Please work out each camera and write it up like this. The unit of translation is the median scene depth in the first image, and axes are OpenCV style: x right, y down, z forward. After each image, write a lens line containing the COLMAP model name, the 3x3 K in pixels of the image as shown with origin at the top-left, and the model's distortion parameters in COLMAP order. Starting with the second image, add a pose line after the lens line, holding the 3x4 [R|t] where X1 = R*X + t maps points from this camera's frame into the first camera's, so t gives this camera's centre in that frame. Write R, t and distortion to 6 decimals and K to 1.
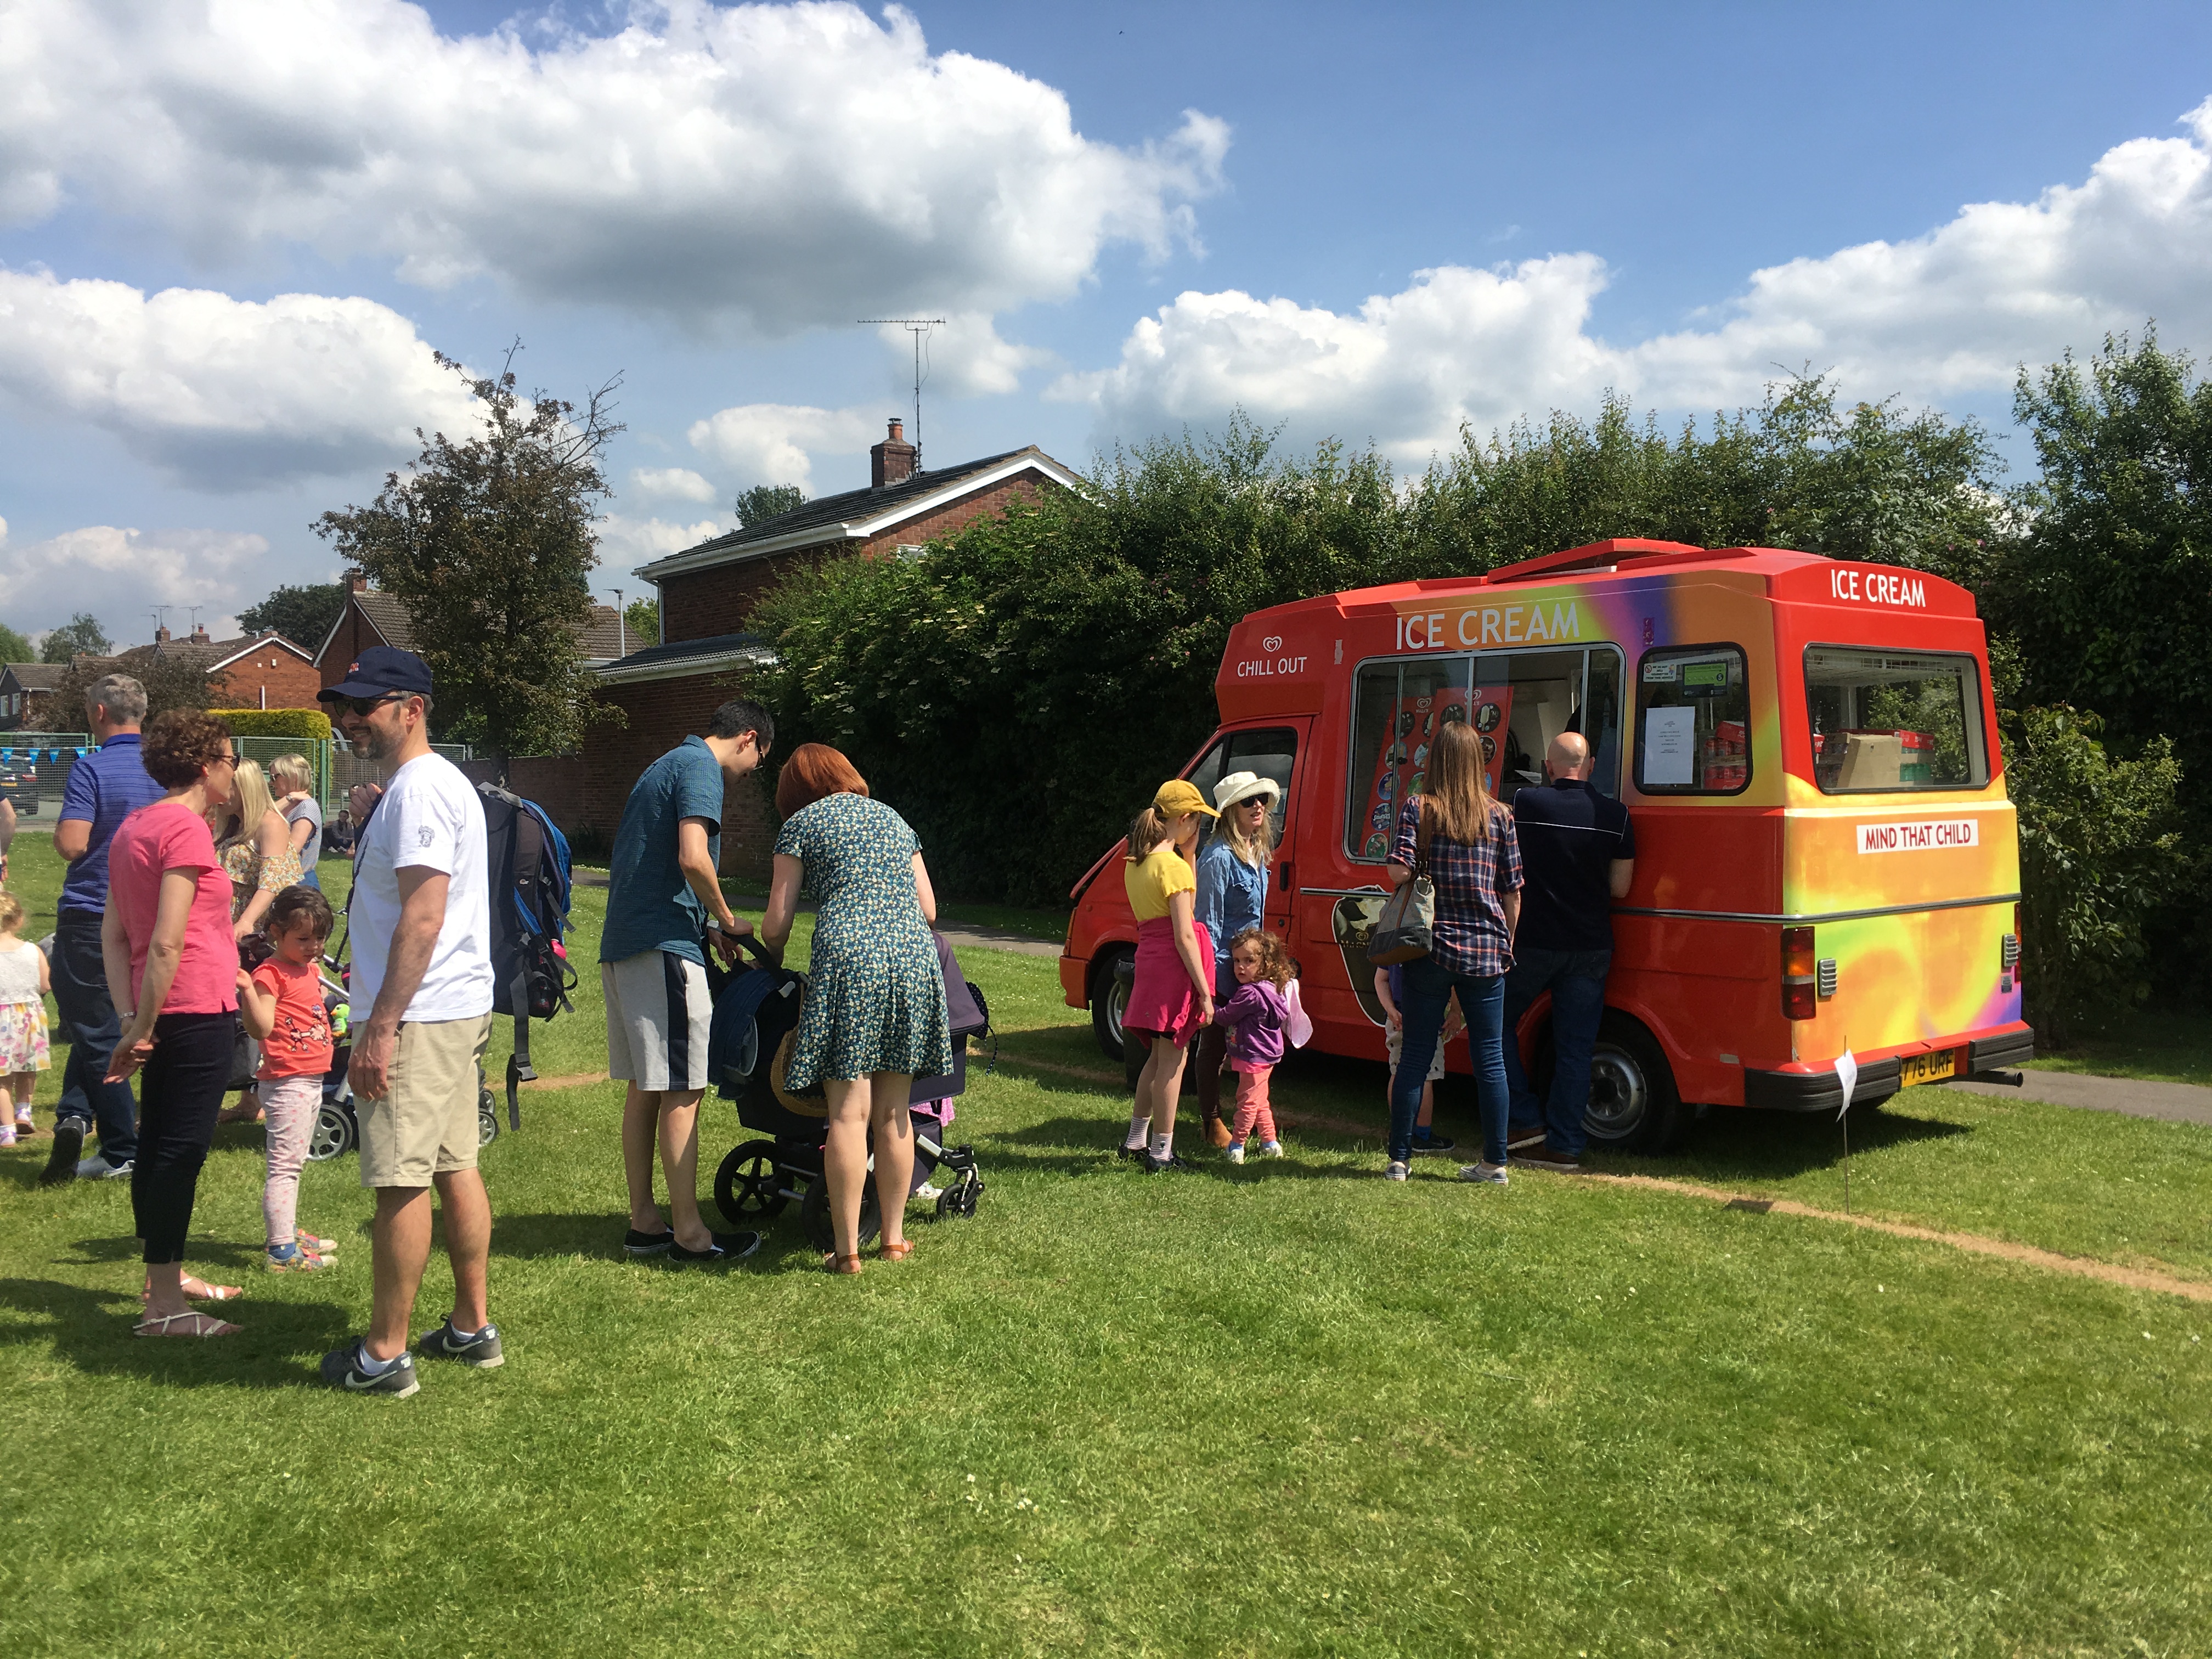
lens RADIAL K [[1861.2, 0, 1091.9], [0, 1861.2, 819.0], [0, 0, 1]] dist [0.016338, 0.009449]
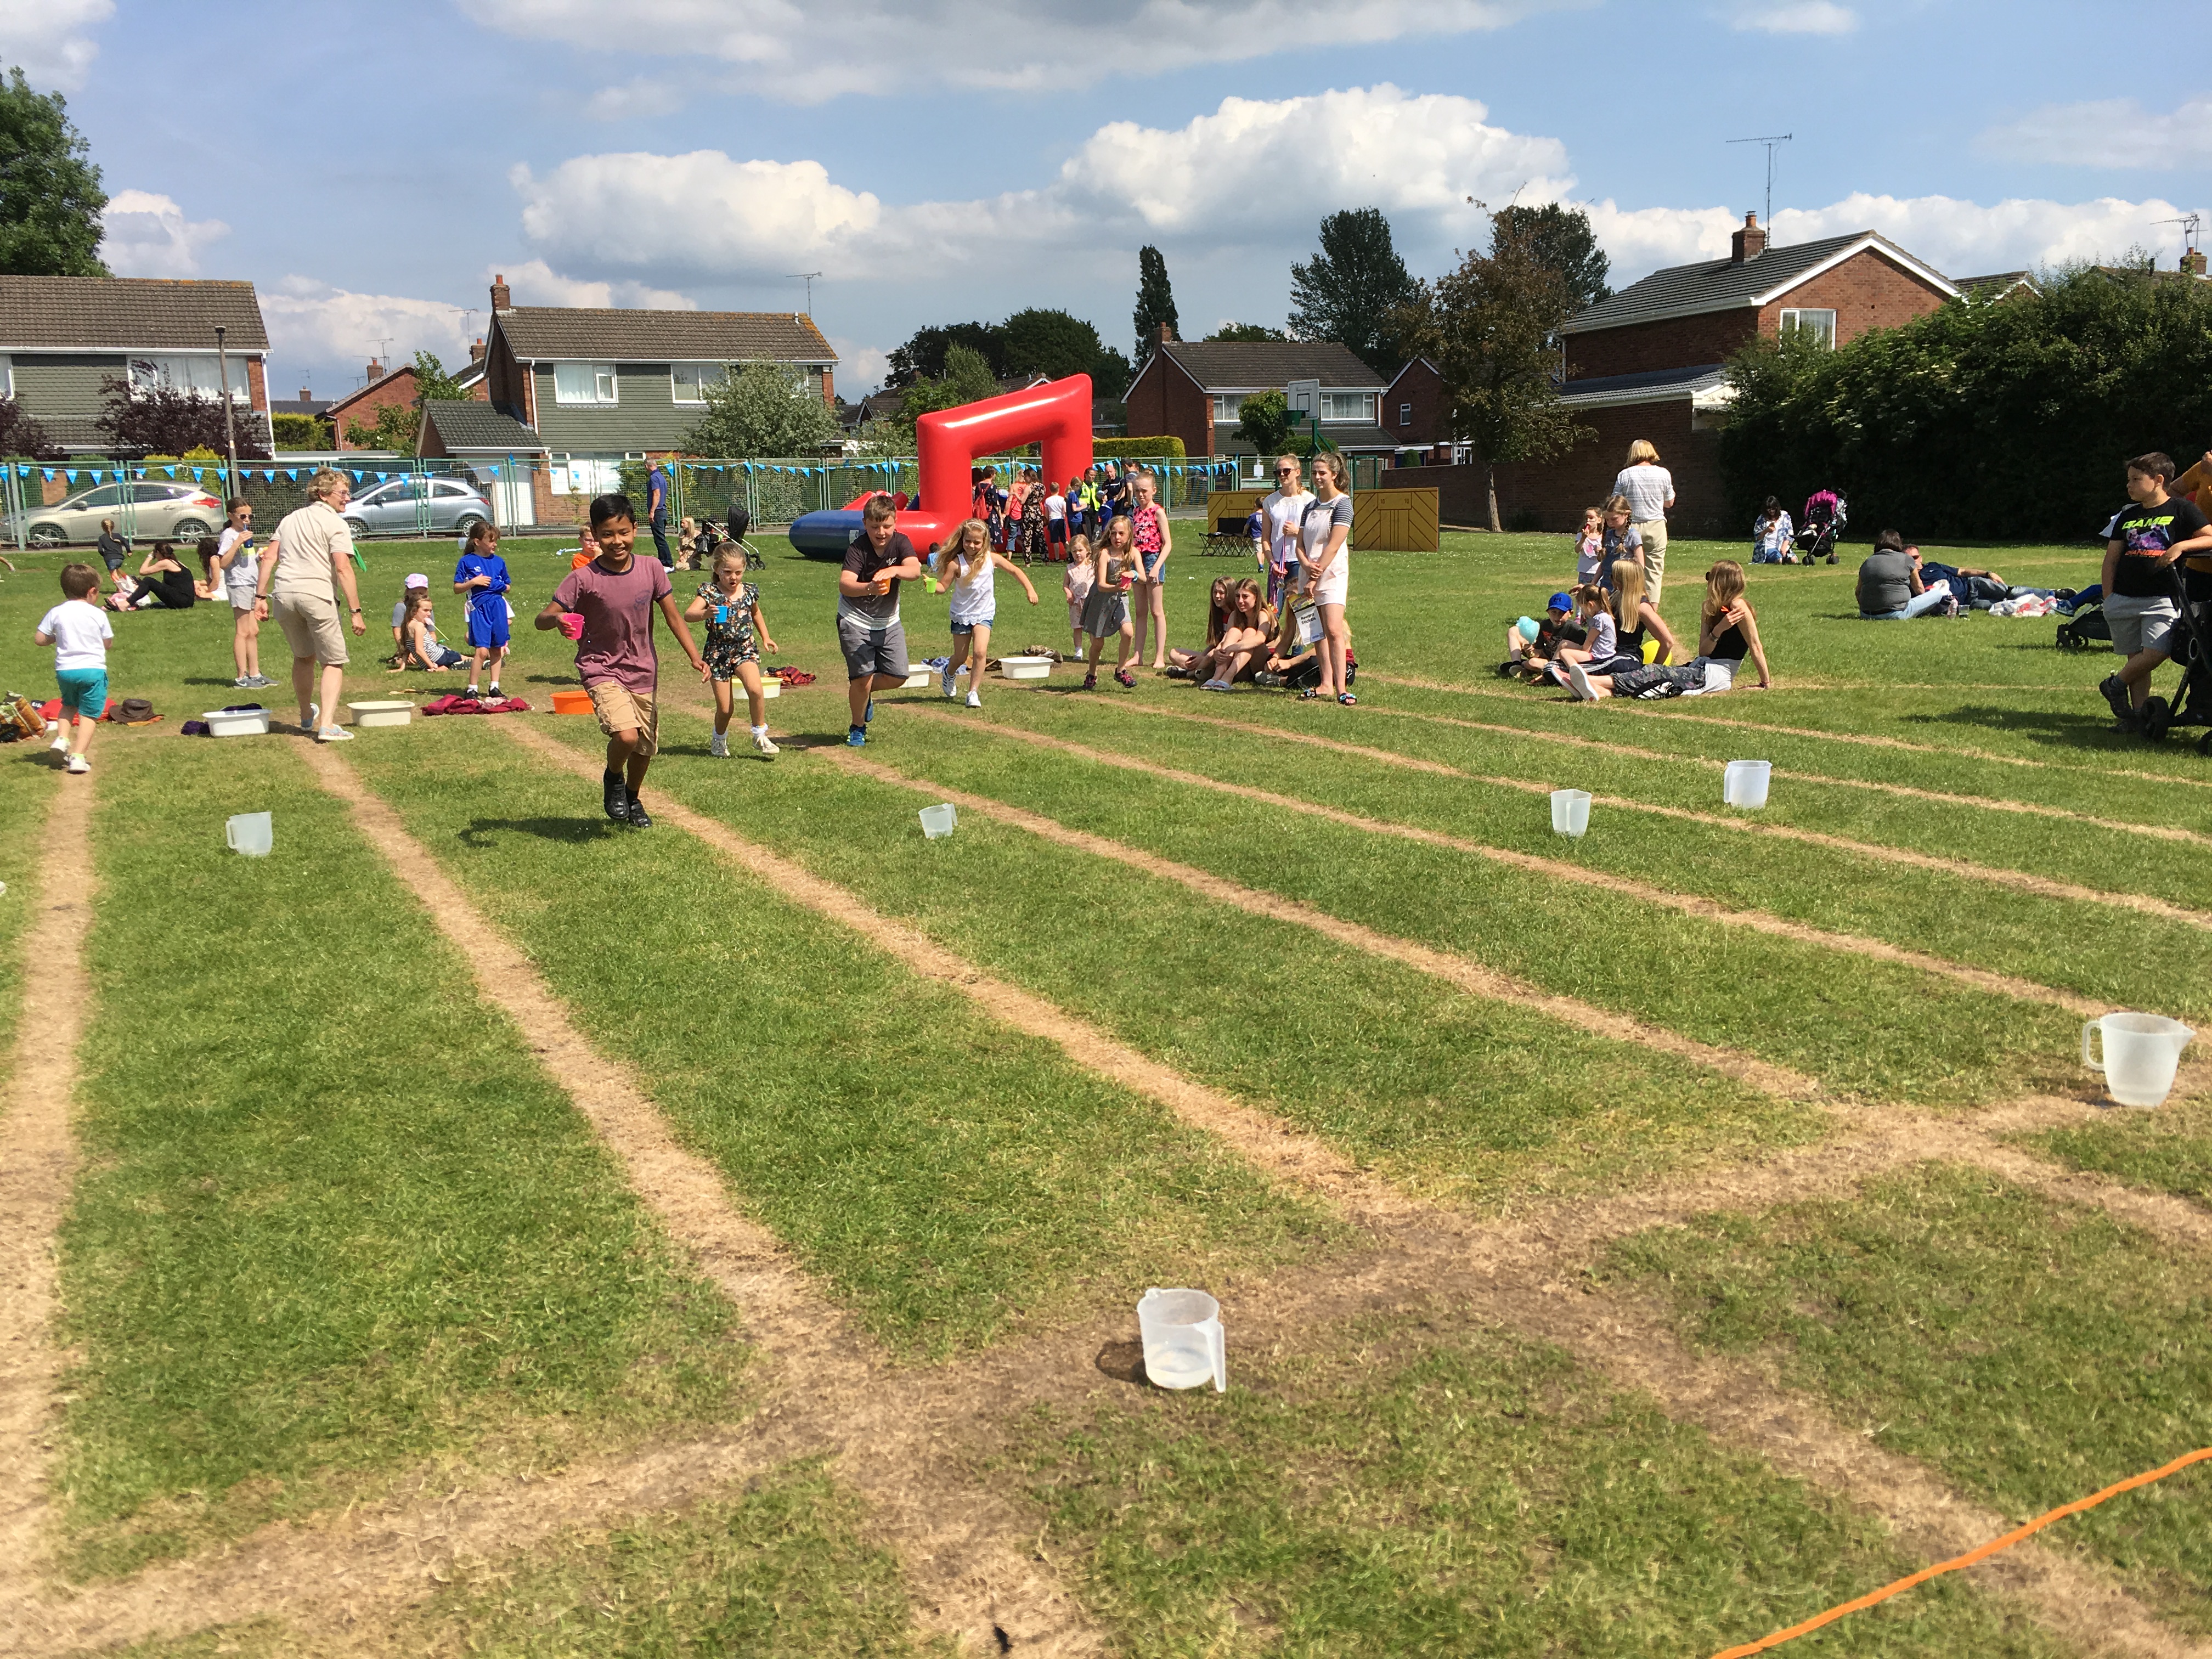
lens RADIAL K [[1870.9, 0, 1098.8], [0, 1870.9, 812.0], [0, 0, 1]] dist [0.055393, -0.069496]
pose [[0.972111, 0.017781, -0.233846, -0.926715], [0.016915, 0.989209, 0.145533, 0.069782], [0.233910, -0.145430, 0.961320, -2.117060]]
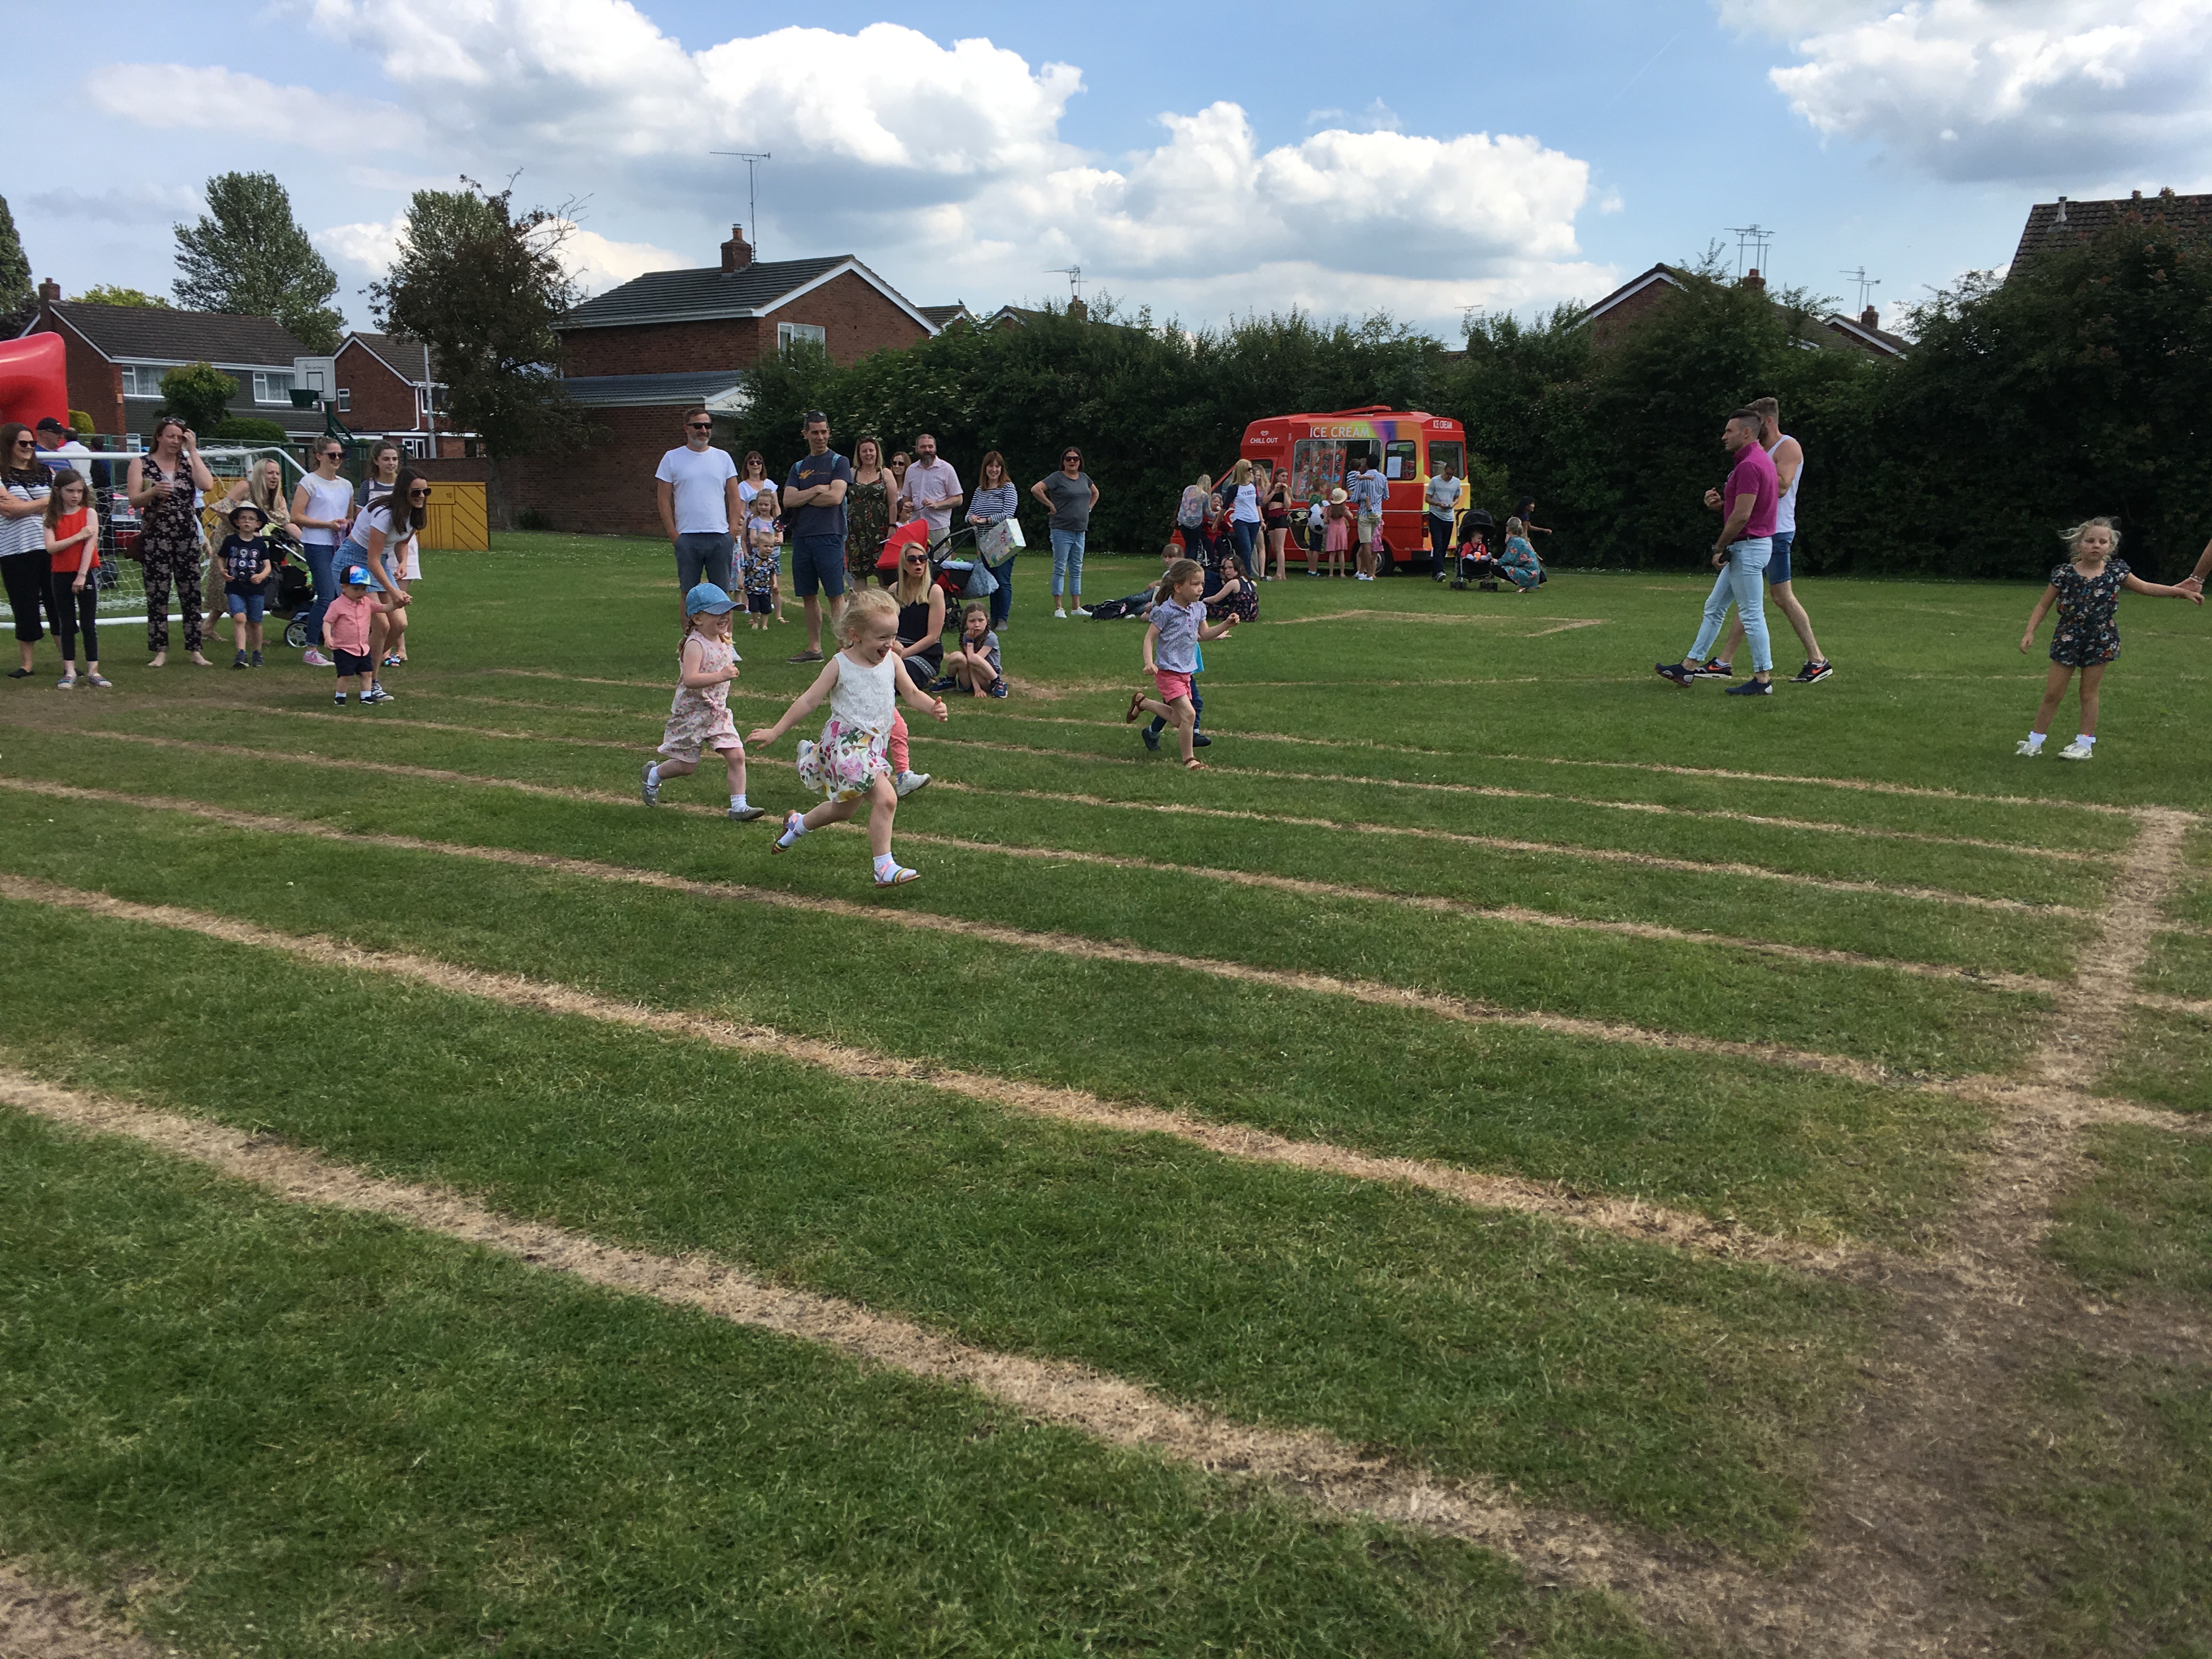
lens RADIAL K [[1870.9, 0, 1086.5], [0, 1870.9, 812.5], [0, 0, 1]] dist [0.055393, -0.069496]
pose [[0.950927, -0.047066, 0.305816, -1.210009], [0.000267, 0.988488, 0.151300, 0.063416], [-0.309416, -0.143794, 0.939992, -2.035090]]
